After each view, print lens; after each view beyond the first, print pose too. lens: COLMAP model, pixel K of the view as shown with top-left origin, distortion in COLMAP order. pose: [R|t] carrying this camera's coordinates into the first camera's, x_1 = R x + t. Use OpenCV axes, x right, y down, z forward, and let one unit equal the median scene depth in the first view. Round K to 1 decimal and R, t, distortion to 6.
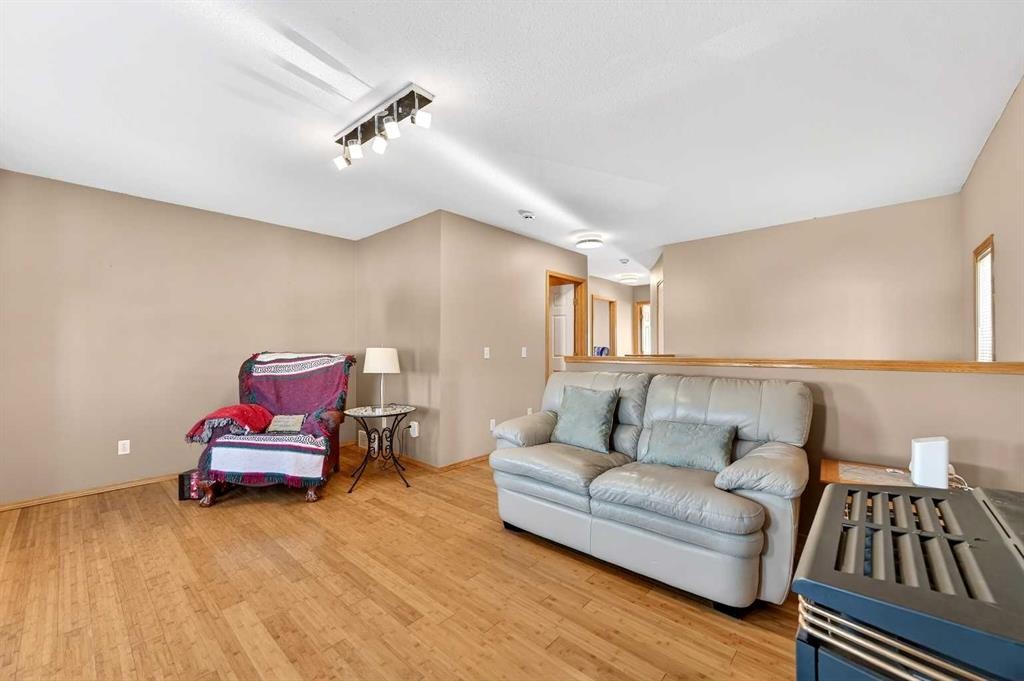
lens RADIAL K [[405.8, 0, 509.4], [0, 405.8, 343.5], [0, 0, 1]] dist [0.000043, -0.000482]
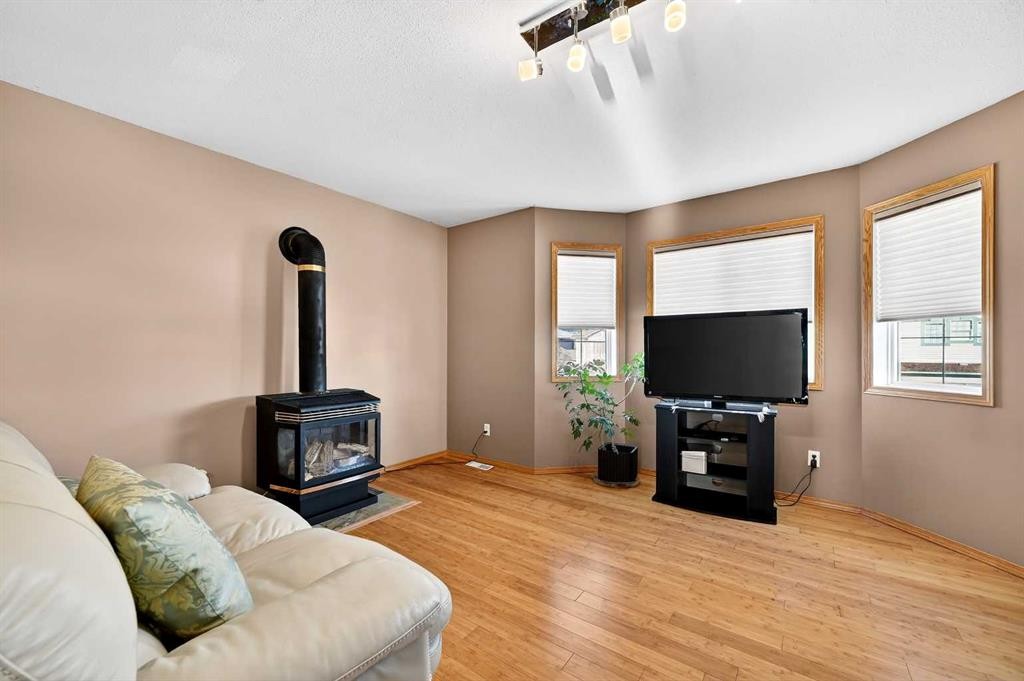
lens RADIAL K [[405.8, 0, 513.9], [0, 405.8, 345.0], [0, 0, 1]] dist [0.000043, -0.000482]
pose [[-0.995062, 0.004152, -0.099164, -0.106520], [0.005080, 0.999946, -0.009107, 0.015459], [0.099121, -0.009566, -0.995029, 1.976227]]
